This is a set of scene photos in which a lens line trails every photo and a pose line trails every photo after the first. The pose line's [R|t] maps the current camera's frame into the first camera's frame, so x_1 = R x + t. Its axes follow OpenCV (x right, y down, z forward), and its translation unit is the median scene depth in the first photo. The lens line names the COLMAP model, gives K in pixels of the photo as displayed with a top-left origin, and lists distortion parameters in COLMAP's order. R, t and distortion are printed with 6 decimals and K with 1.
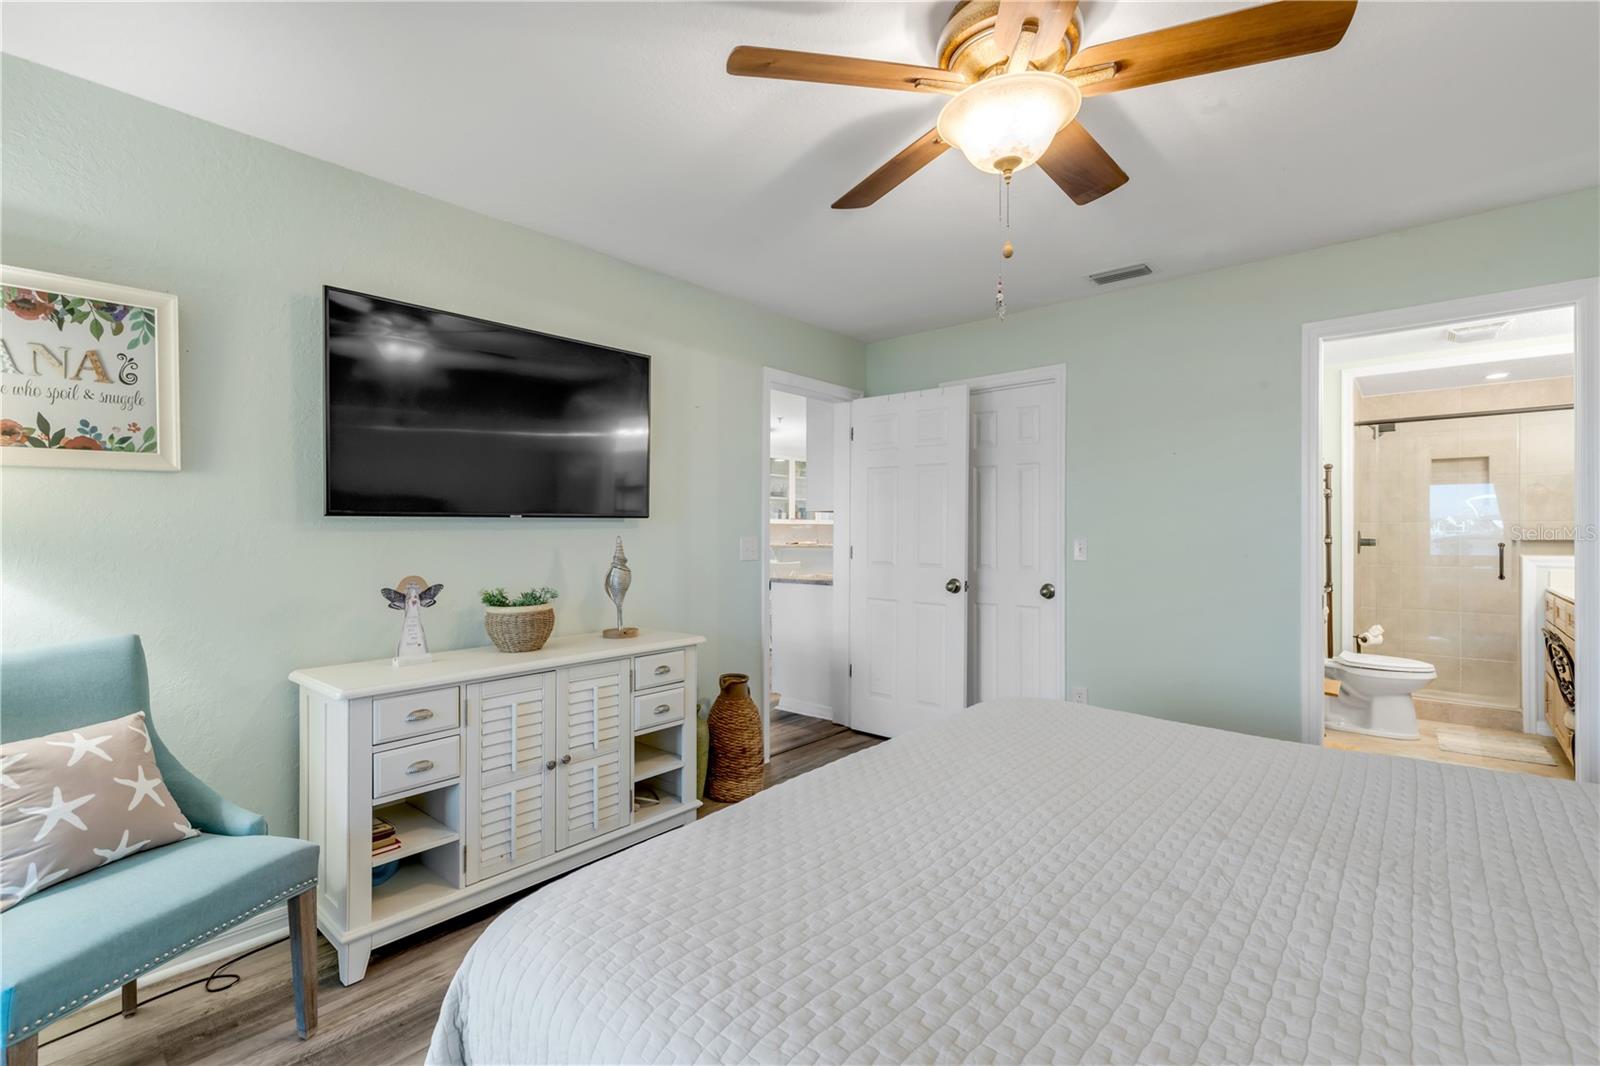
lens RADIAL K [[722.6, 0, 790.0], [0, 722.6, 529.5], [0, 0, 1]] dist [0.004795, -0.000351]
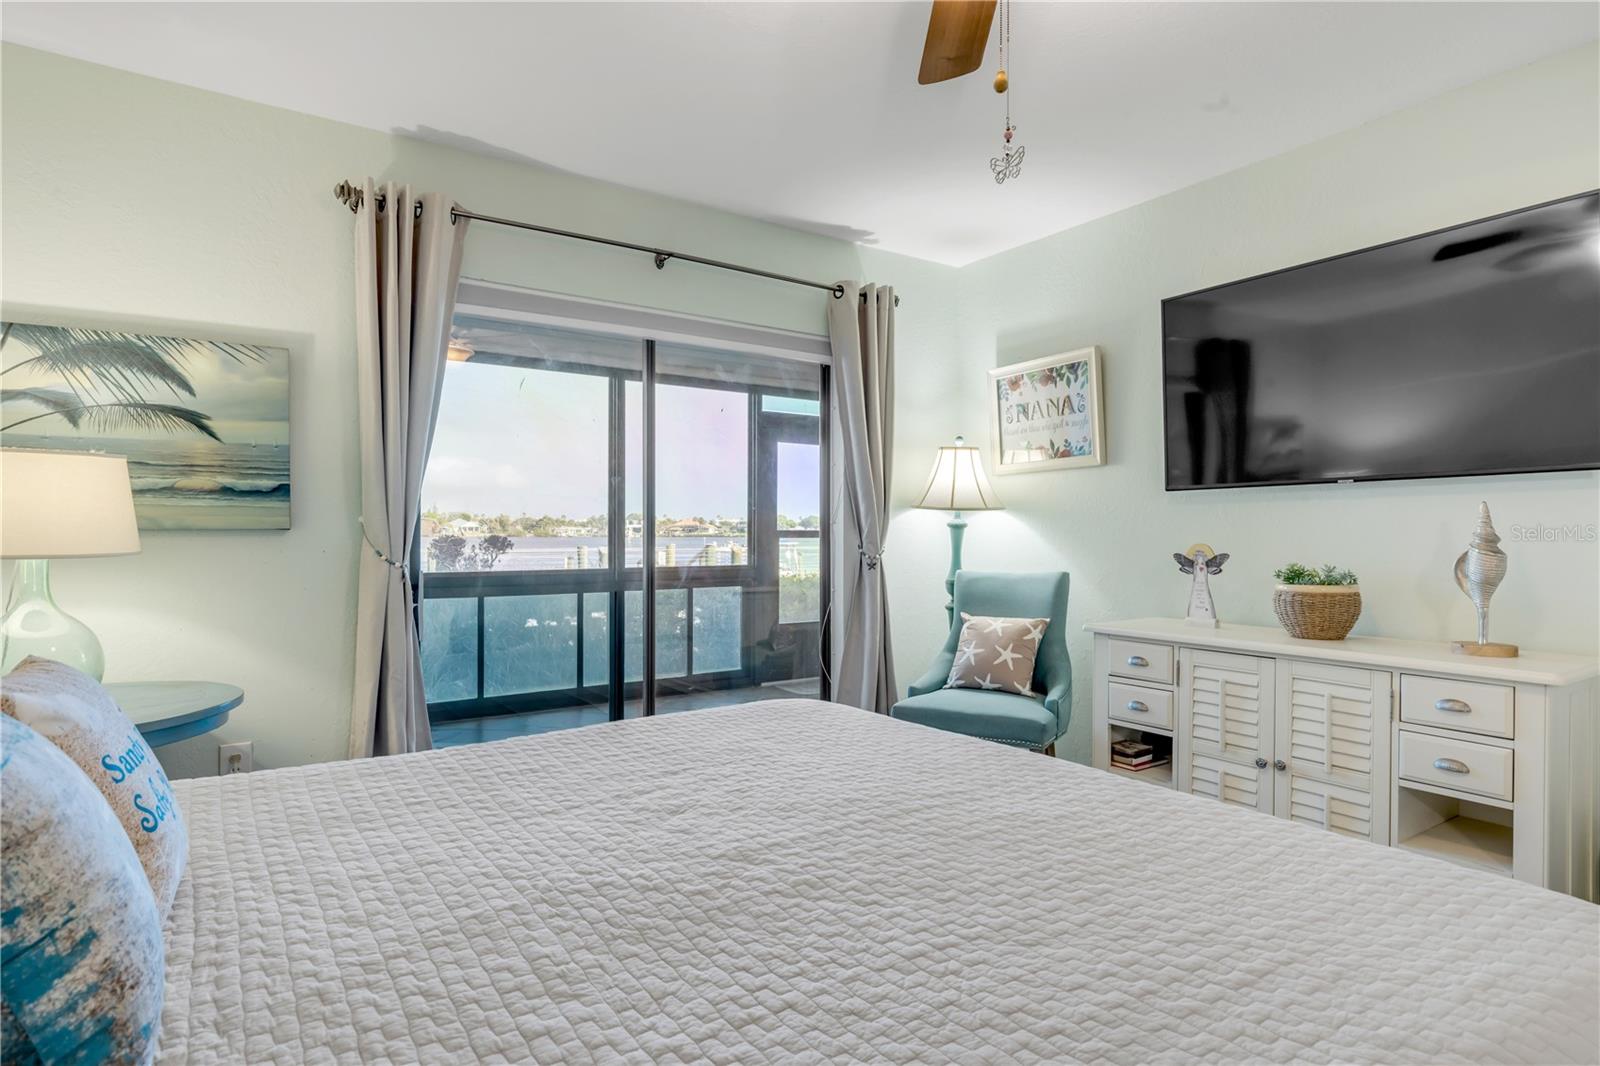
lens RADIAL K [[860.5, 0, 800.8], [0, 860.5, 534.4], [0, 0, 1]] dist [-0.002061, 0.002781]
pose [[-0.255503, 0.003678, -0.966801, 0.746085], [-0.000118, 0.999993, 0.003835, 0.039285], [0.966808, 0.001094, -0.255501, 0.655848]]
